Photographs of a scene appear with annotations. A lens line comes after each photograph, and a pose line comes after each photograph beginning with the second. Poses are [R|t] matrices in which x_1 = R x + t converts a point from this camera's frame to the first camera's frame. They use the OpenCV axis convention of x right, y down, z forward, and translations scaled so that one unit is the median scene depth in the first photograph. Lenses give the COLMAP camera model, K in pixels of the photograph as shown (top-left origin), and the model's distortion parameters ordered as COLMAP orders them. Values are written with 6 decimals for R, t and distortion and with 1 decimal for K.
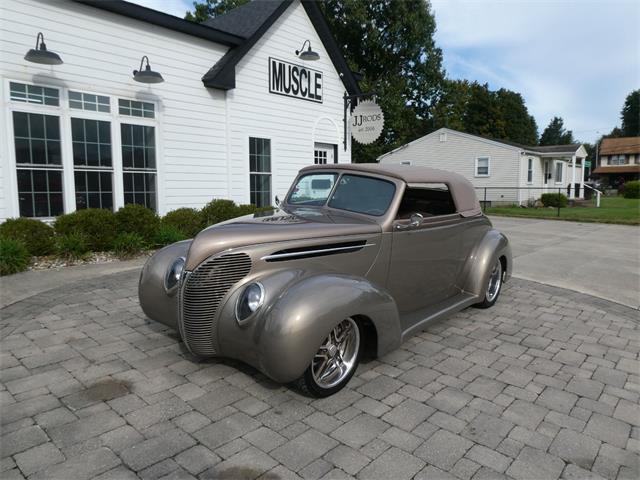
lens RADIAL K [[446.7, 0, 324.0], [0, 446.7, 241.8], [0, 0, 1]] dist [-0.016839, -0.006457]
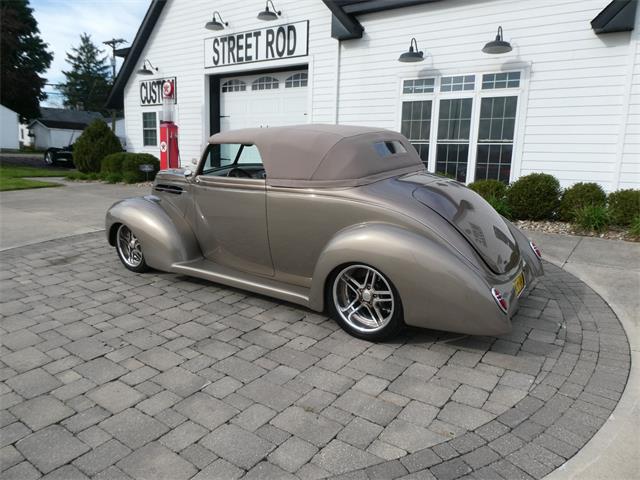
lens RADIAL K [[446.0, 0, 324.1], [0, 446.0, 242.4], [0, 0, 1]] dist [-0.017331, 0.000367]
pose [[0.072019, 0.182895, -0.980491, 0.458187], [-0.143886, 0.974666, 0.171239, -0.041374], [0.986970, 0.128747, 0.096510, 0.415528]]
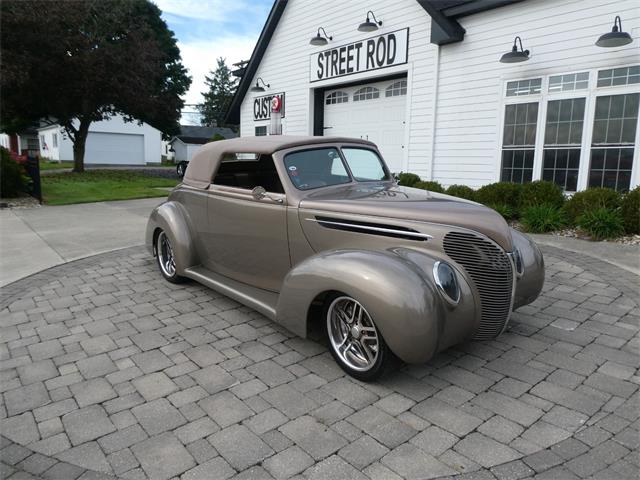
lens RADIAL K [[446.7, 0, 324.0], [0, 446.7, 241.8], [0, 0, 1]] dist [-0.016839, -0.006457]
pose [[-0.186777, 0.158743, -0.969492, 0.452092], [-0.128193, 0.974482, 0.184257, -0.046795], [0.974003, 0.158697, -0.161661, 0.463960]]
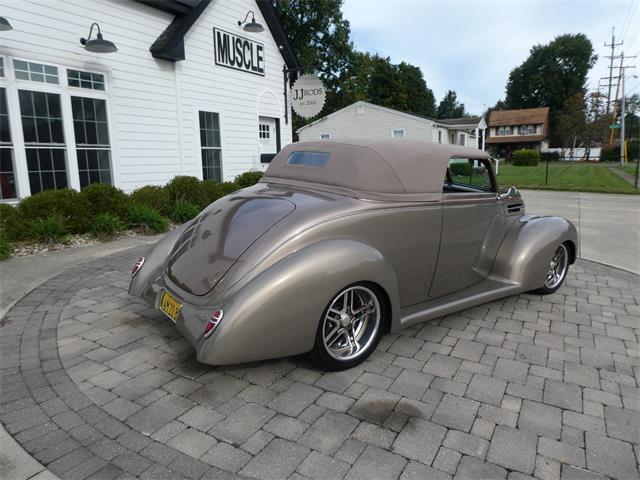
lens RADIAL K [[446.7, 0, 324.0], [0, 446.7, 241.8], [0, 0, 1]] dist [-0.016839, -0.006457]
pose [[0.976741, -0.054834, 0.207294, -0.109532], [0.042189, 0.996997, 0.064942, -0.000804], [-0.210232, -0.054686, 0.976121, -0.022237]]
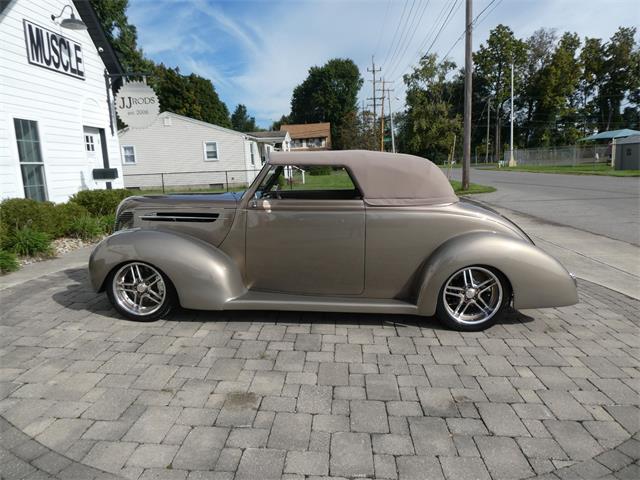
lens RADIAL K [[444.2, 0, 326.2], [0, 444.2, 241.0], [0, 0, 1]] dist [0.003636, -0.028255]
pose [[0.777160, -0.133957, 0.614880, -0.229473], [0.112671, 0.990912, 0.073472, -0.012672], [-0.619135, 0.012180, 0.785190, 0.040766]]
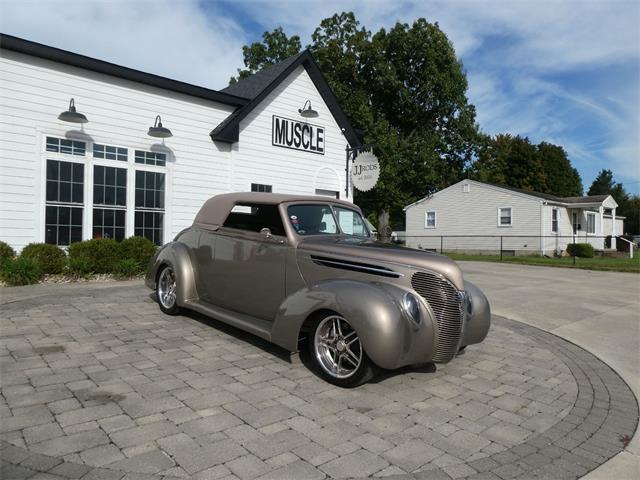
lens RADIAL K [[448.1, 0, 323.9], [0, 448.1, 241.2], [0, 0, 1]] dist [-0.026752, 0.020820]
pose [[0.993886, 0.014643, -0.109440, 0.131455], [-0.027468, 0.992797, -0.116619, 0.035775], [0.106944, 0.118912, 0.987129, -0.078865]]
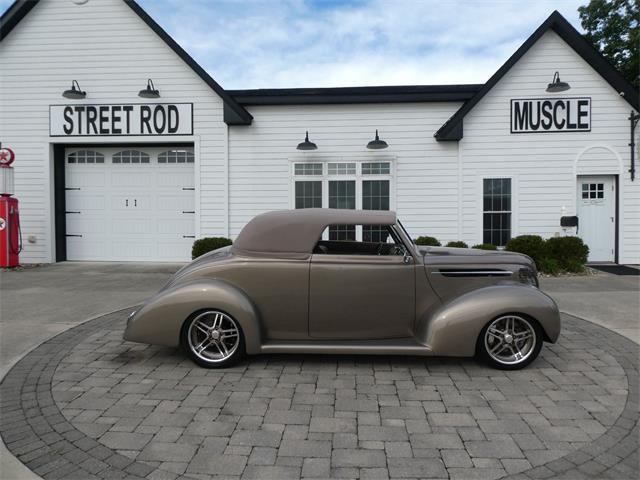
lens RADIAL K [[446.0, 0, 324.1], [0, 446.0, 242.4], [0, 0, 1]] dist [-0.017331, 0.000367]
pose [[0.601085, 0.019437, -0.798949, 0.424622], [-0.084925, 0.995597, -0.039672, -0.008210], [0.794660, 0.091697, 0.600089, 0.067479]]
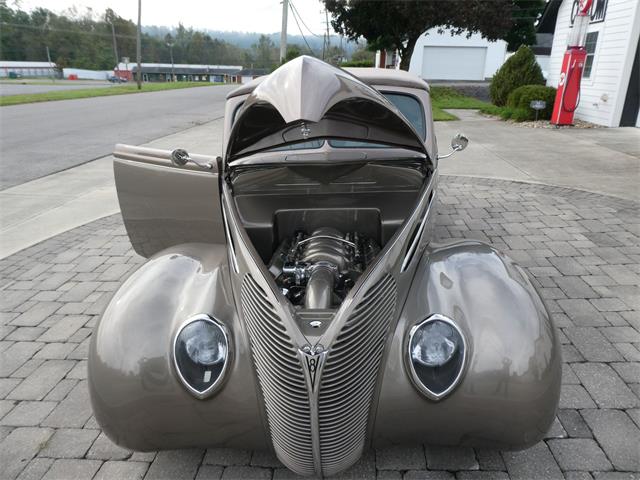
lens RADIAL K [[446.0, 0, 324.1], [0, 446.0, 242.4], [0, 0, 1]] dist [-0.017331, 0.000367]
pose [[-0.816299, 0.191617, -0.544921, 0.238932], [-0.083578, 0.894267, 0.439661, -0.087488], [0.571551, 0.404439, -0.713974, 0.608278]]
